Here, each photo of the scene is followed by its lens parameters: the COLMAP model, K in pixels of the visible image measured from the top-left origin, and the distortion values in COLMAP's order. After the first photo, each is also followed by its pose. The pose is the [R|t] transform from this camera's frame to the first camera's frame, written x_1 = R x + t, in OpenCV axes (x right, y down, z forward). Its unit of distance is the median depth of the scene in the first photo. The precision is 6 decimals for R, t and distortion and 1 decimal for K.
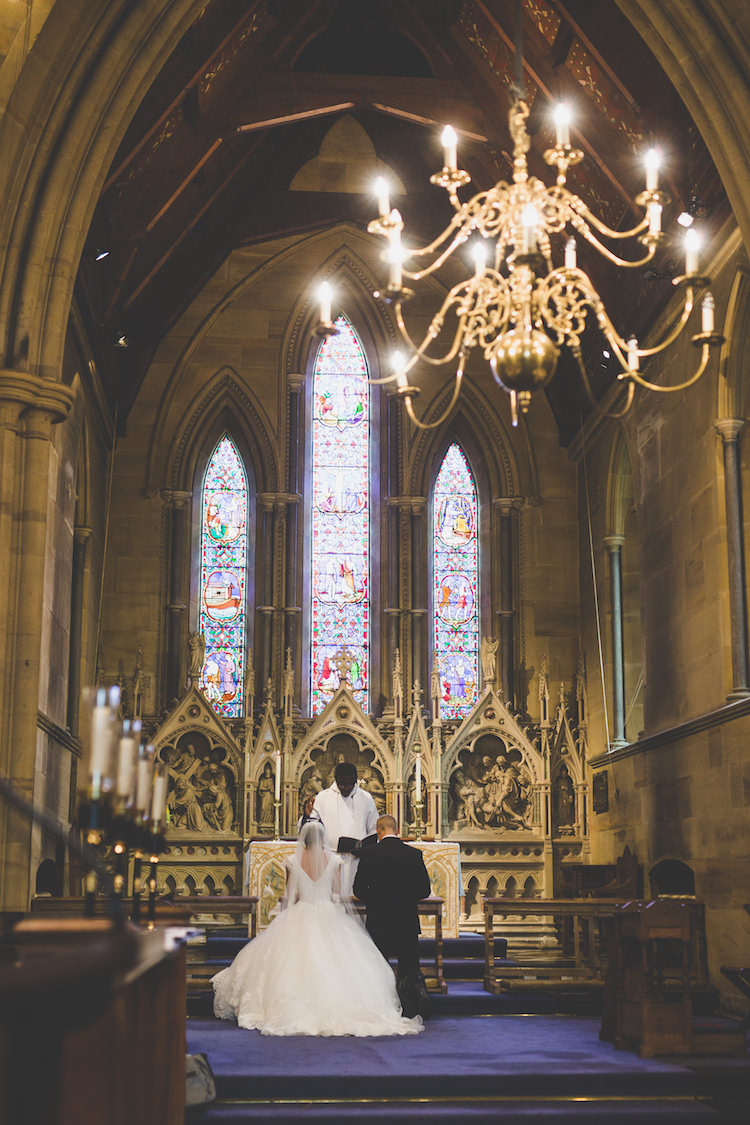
lens RADIAL K [[1632.7, 0, 377.7], [0, 1632.7, 568.9], [0, 0, 1]] dist [0.059977, 0.000000]
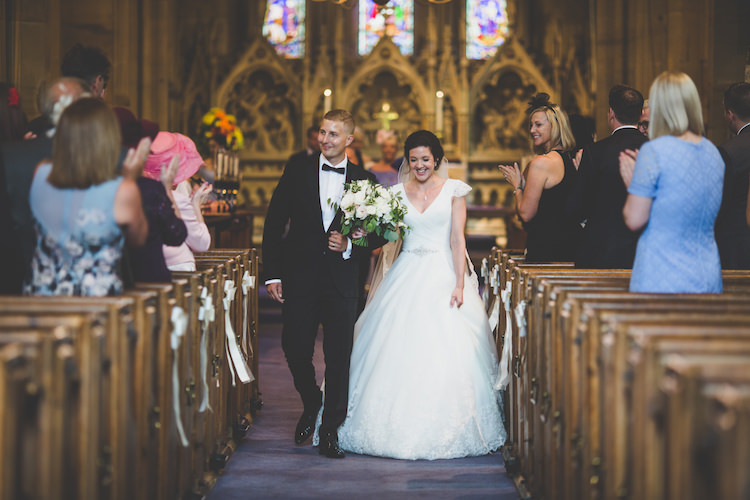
lens RADIAL K [[2872.0, 0, 373.7], [0, 2872.0, 250.3], [0, 0, 1]] dist [0.250311, 0.000000]
pose [[0.996601, 0.004329, -0.082264, 0.143228], [0.013172, 0.977395, 0.211010, -0.214156], [0.081318, -0.211377, 0.974016, -1.069735]]
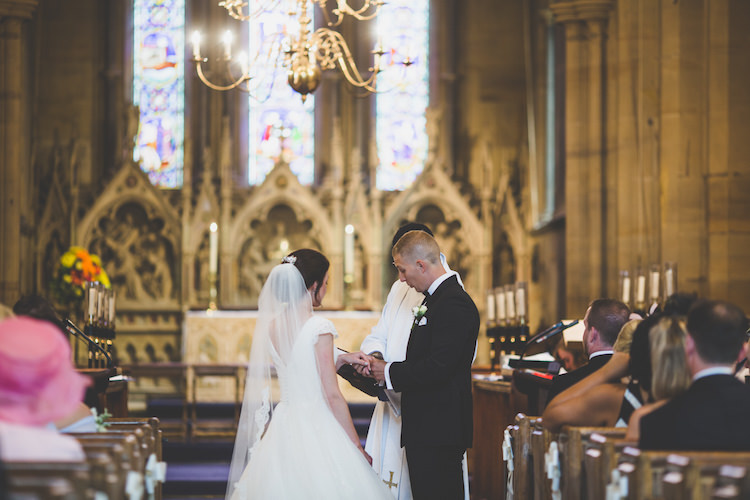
lens RADIAL K [[2872.0, 0, 376.4], [0, 2872.0, 248.4], [0, 0, 1]] dist [0.250311, 0.000000]
pose [[0.999589, -0.001094, -0.028653, 0.086295], [0.005488, 0.988097, 0.153733, -0.140290], [0.028143, -0.153827, 0.987697, -0.726682]]
